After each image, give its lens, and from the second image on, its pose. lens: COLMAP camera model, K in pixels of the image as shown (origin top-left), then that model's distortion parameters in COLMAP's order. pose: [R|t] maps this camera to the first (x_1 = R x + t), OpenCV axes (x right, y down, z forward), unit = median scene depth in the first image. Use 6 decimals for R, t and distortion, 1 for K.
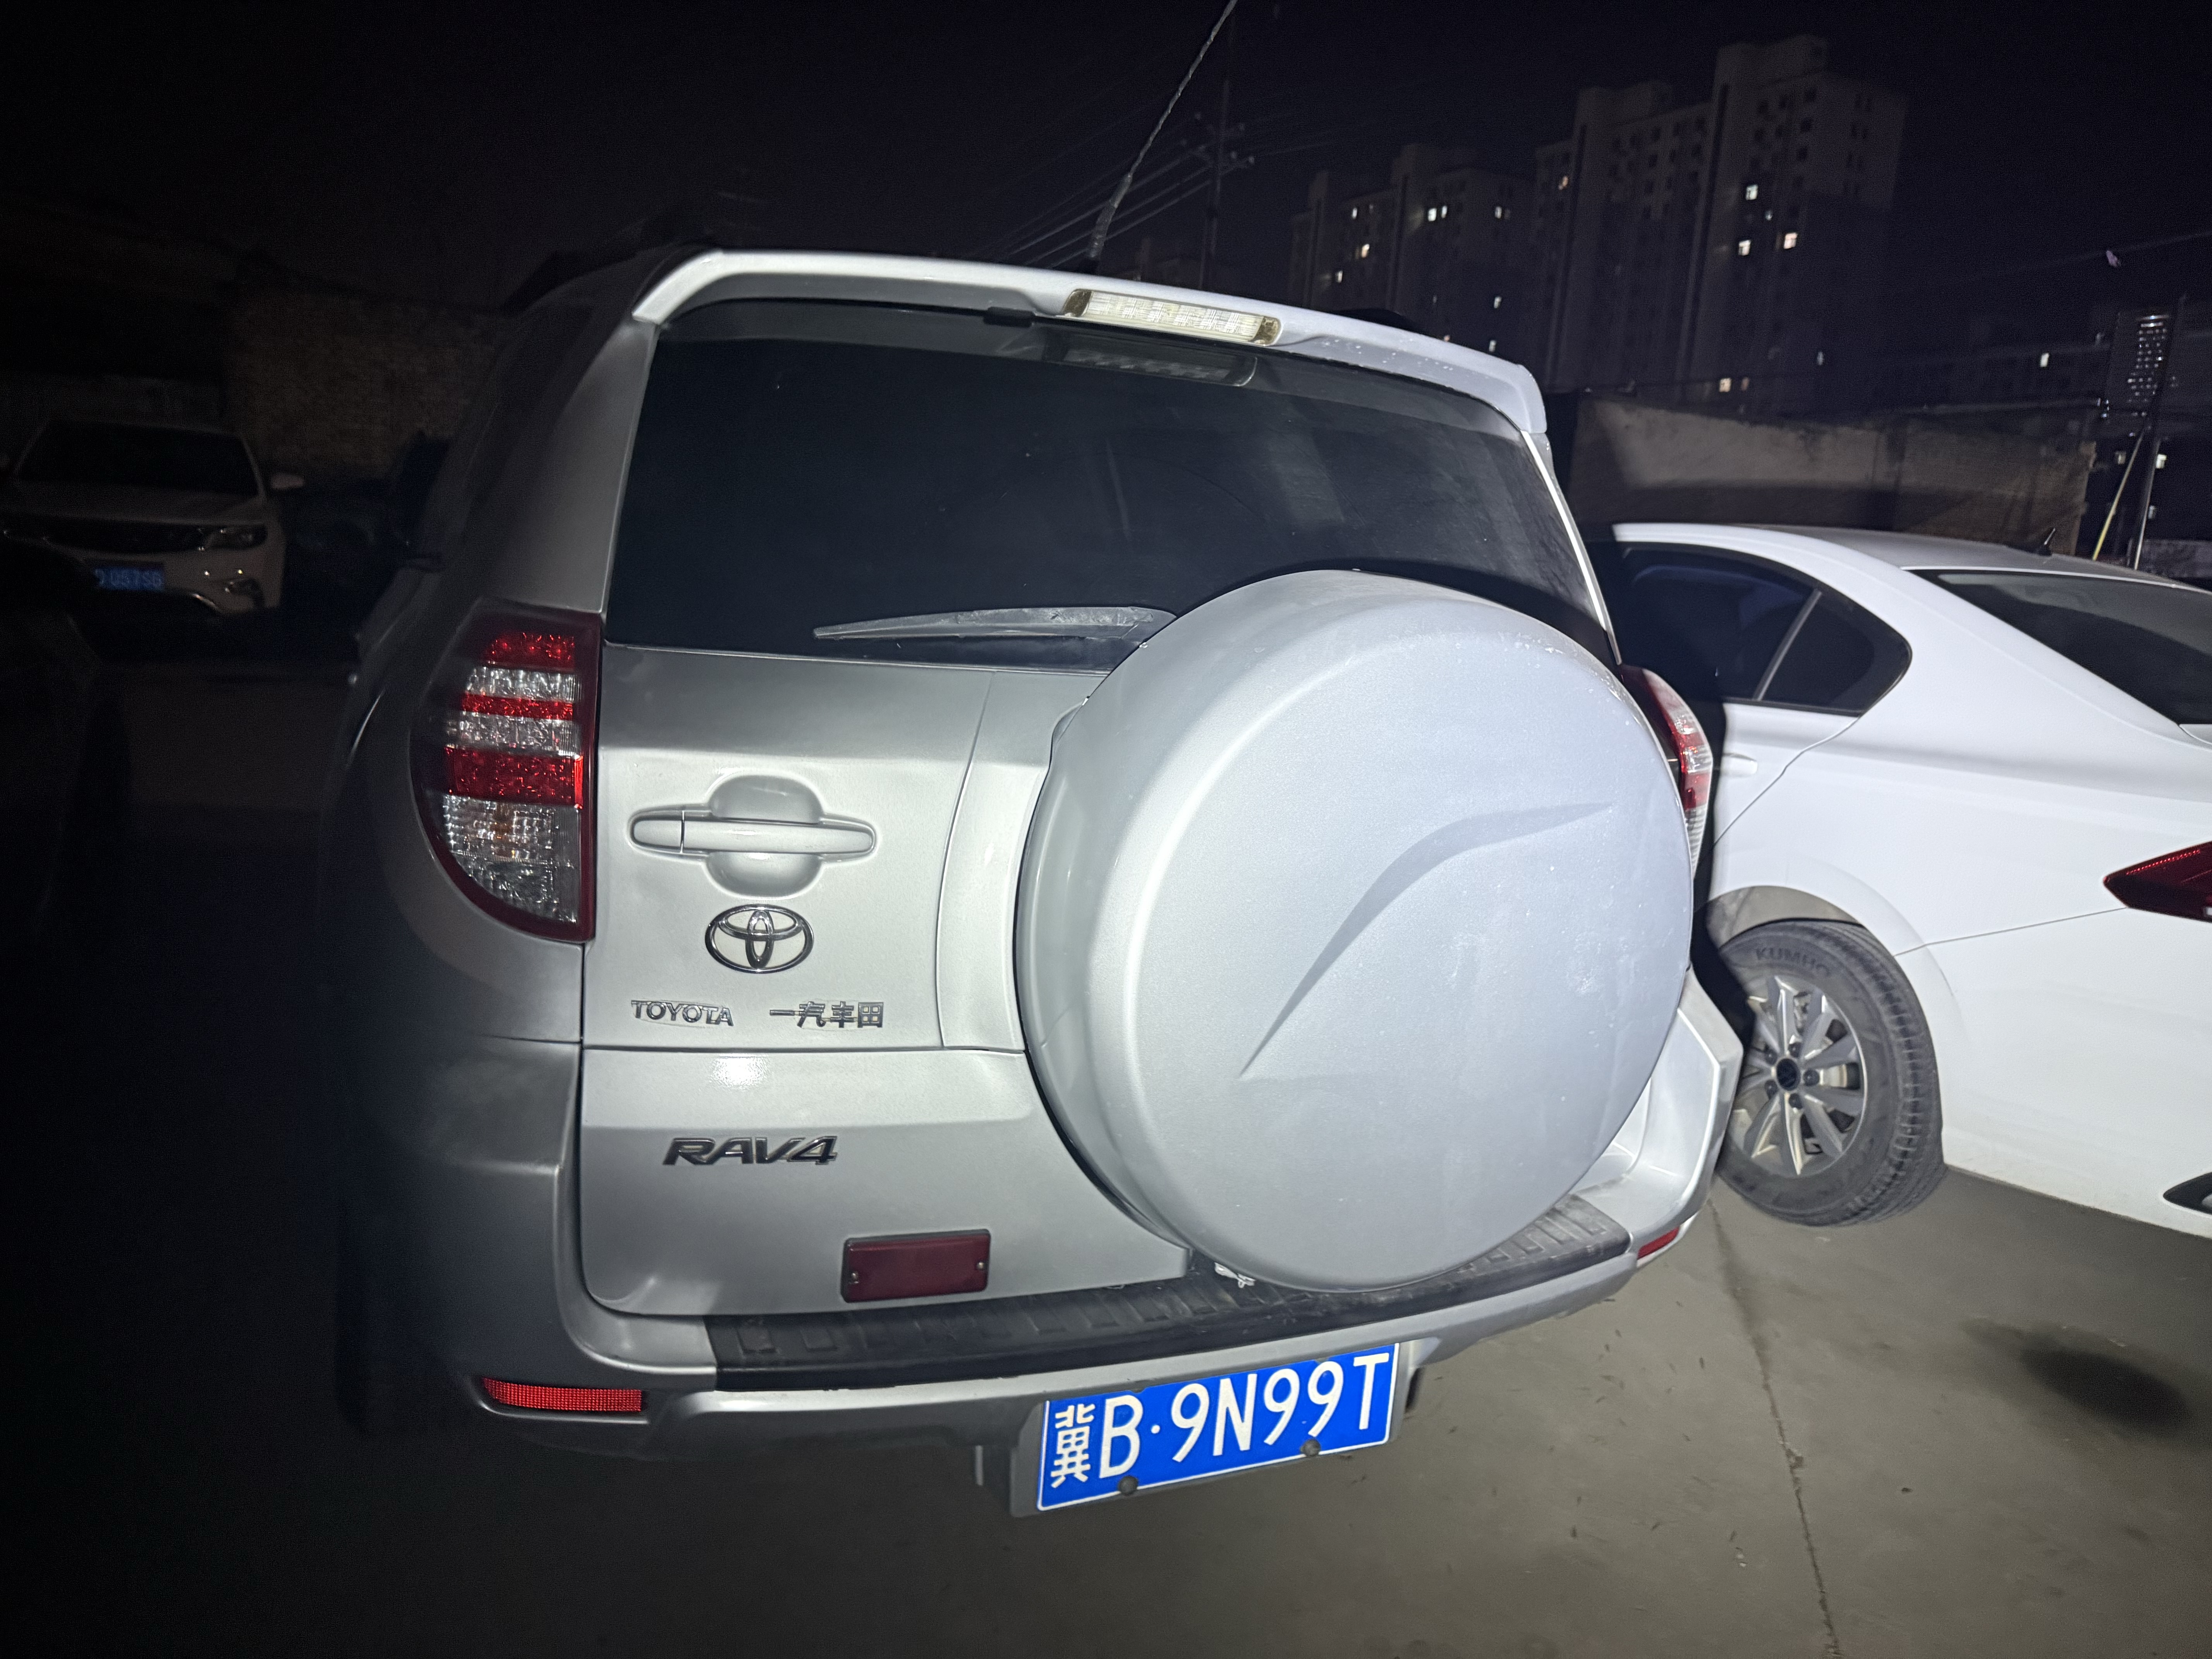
lens RADIAL K [[1589.5, 0, 1106.4], [0, 1589.5, 831.4], [0, 0, 1]] dist [0.023397, 0.005192]
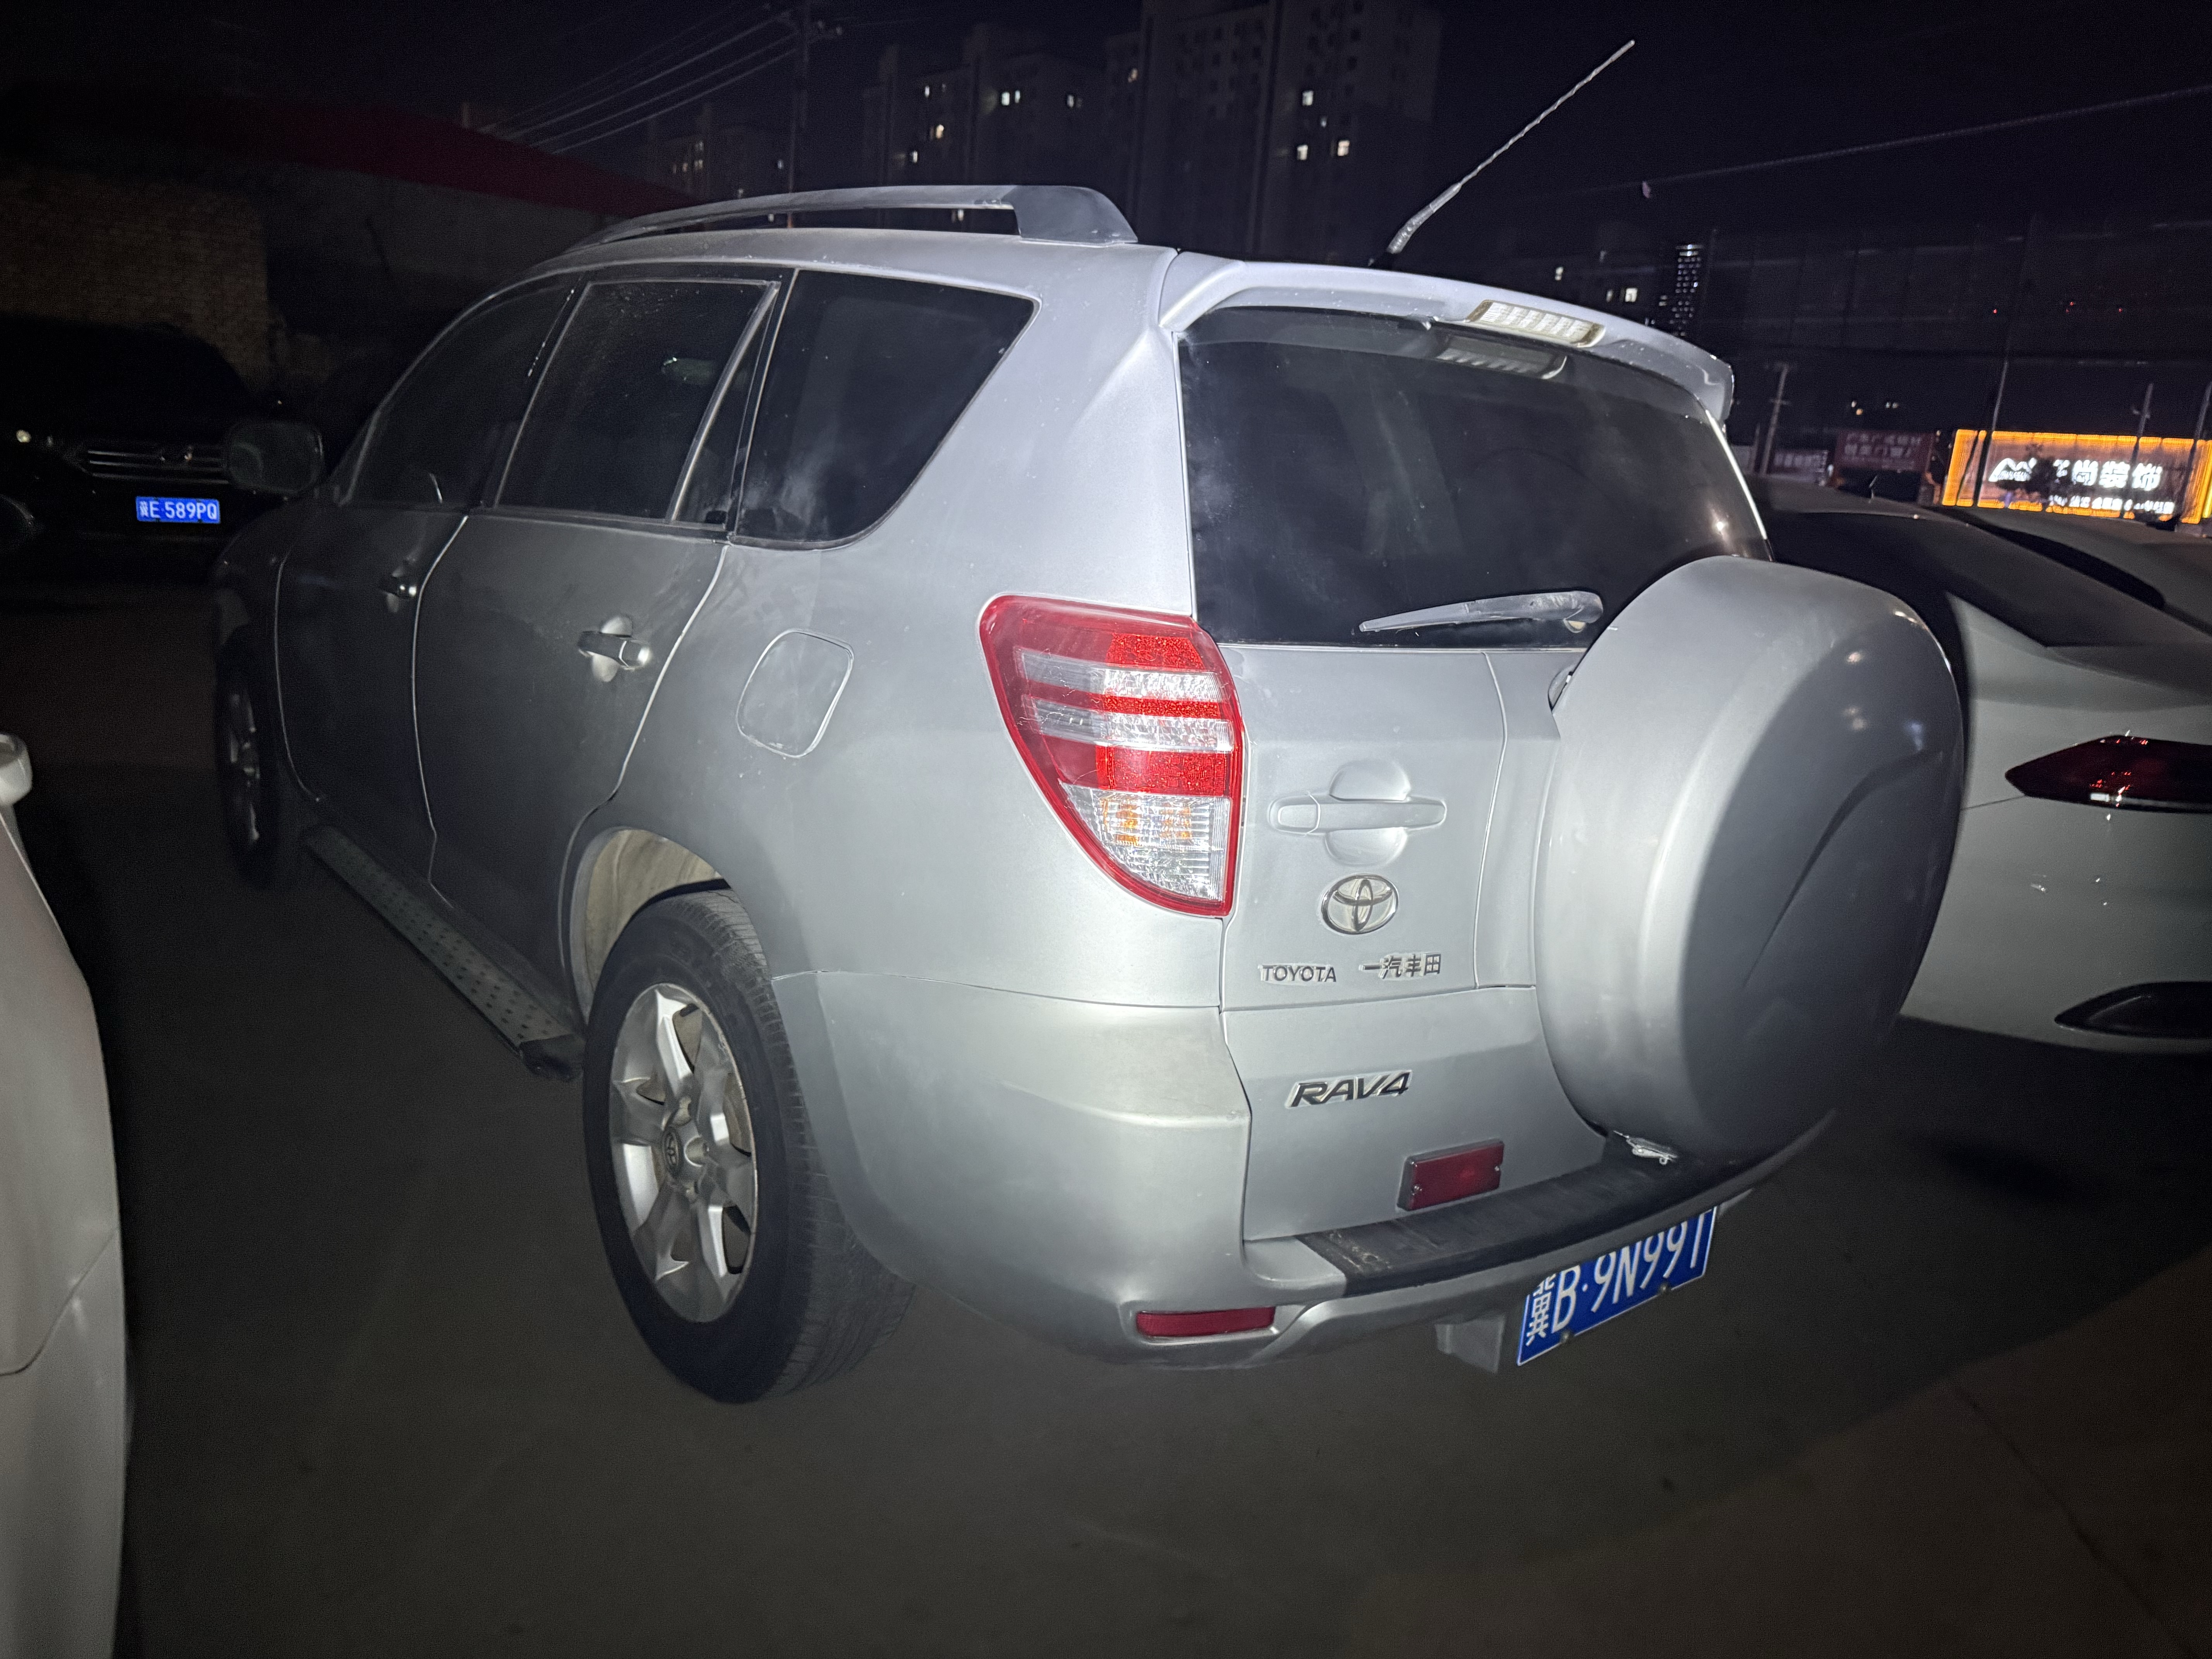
lens RADIAL K [[1589.5, 0, 1031.5], [0, 1589.5, 843.3], [0, 0, 1]] dist [0.023397, 0.005192]
pose [[0.967760, -0.053732, 0.246076, -0.617322], [0.034071, 0.995928, 0.083471, -0.066504], [-0.249559, -0.072395, 0.965650, -0.023777]]
